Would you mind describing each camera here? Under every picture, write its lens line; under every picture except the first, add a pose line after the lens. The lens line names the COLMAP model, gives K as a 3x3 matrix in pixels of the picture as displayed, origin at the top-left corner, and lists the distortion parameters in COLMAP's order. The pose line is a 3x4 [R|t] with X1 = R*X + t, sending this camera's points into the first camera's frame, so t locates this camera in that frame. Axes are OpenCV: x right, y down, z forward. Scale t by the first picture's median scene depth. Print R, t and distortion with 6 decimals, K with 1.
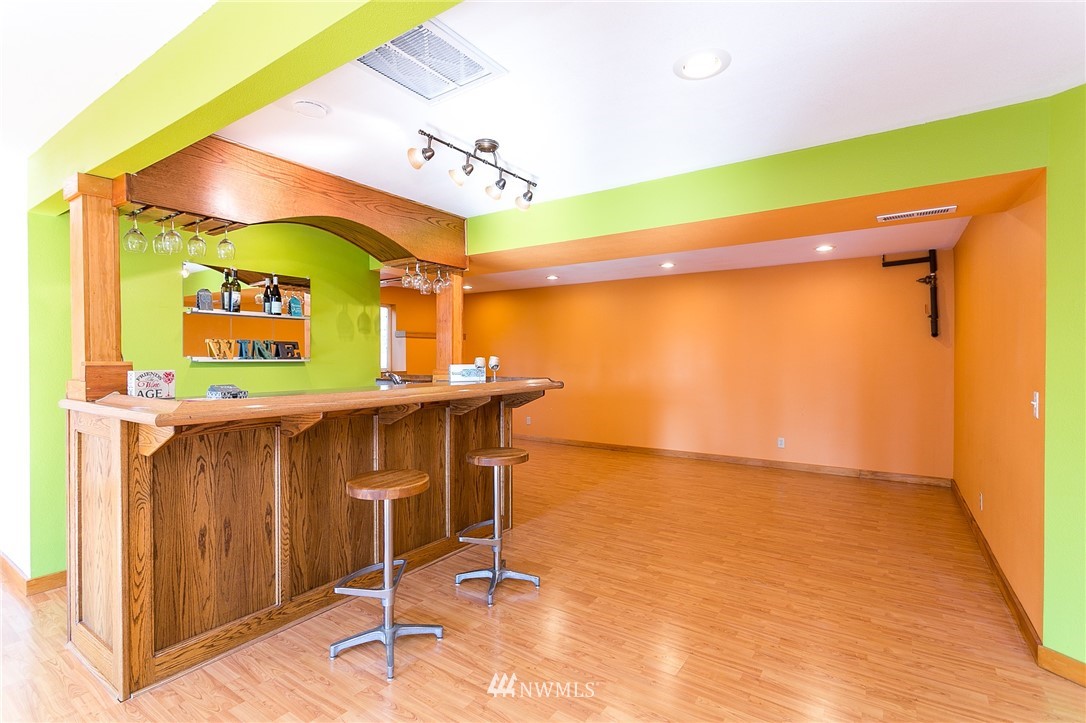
lens RADIAL K [[513.8, 0, 543.0], [0, 513.8, 361.5], [0, 0, 1]] dist [0.001501, 0.000370]
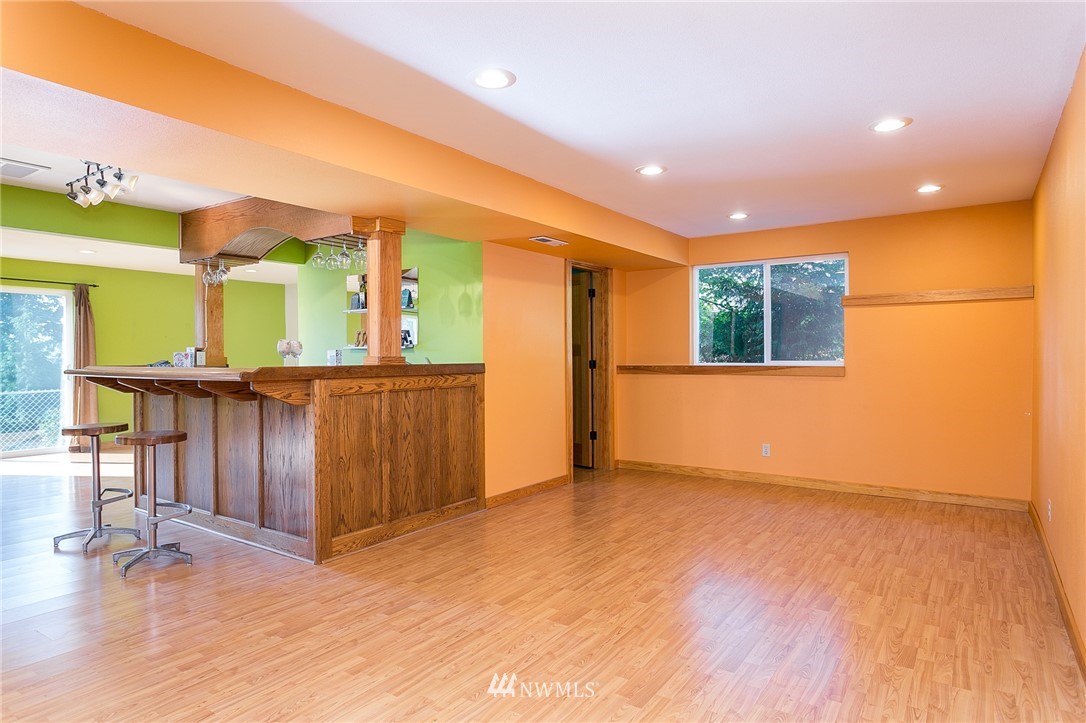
lens RADIAL K [[640.1, 0, 543.0], [0, 640.1, 361.5], [0, 0, 1]] dist [-0.000715, -0.000246]
pose [[0.000440, 0.011266, -0.999936, 0.939950], [-0.006269, 0.999917, 0.011263, 0.012246], [0.999980, 0.006264, 0.000511, 1.418144]]
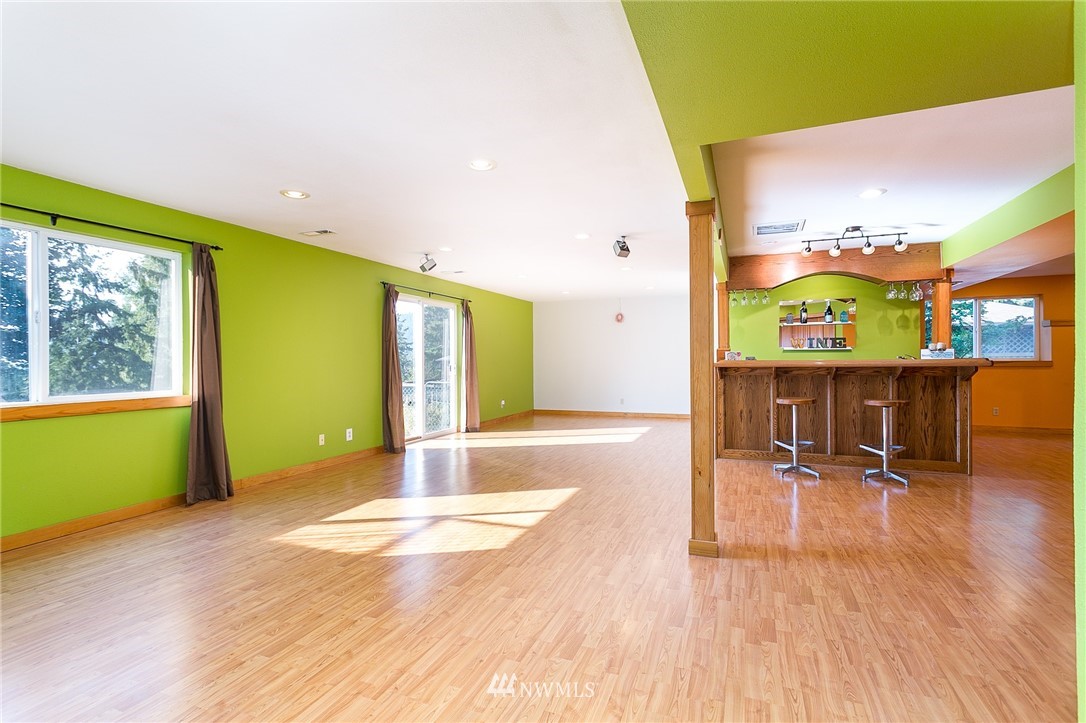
lens RADIAL K [[513.8, 0, 543.0], [0, 513.8, 361.5], [0, 0, 1]] dist [0.001501, 0.000370]
pose [[0.222638, 0.004464, -0.974891, 1.018140], [-0.001857, 0.999990, 0.004155, 0.037754], [0.974899, 0.000886, 0.222644, -0.354088]]
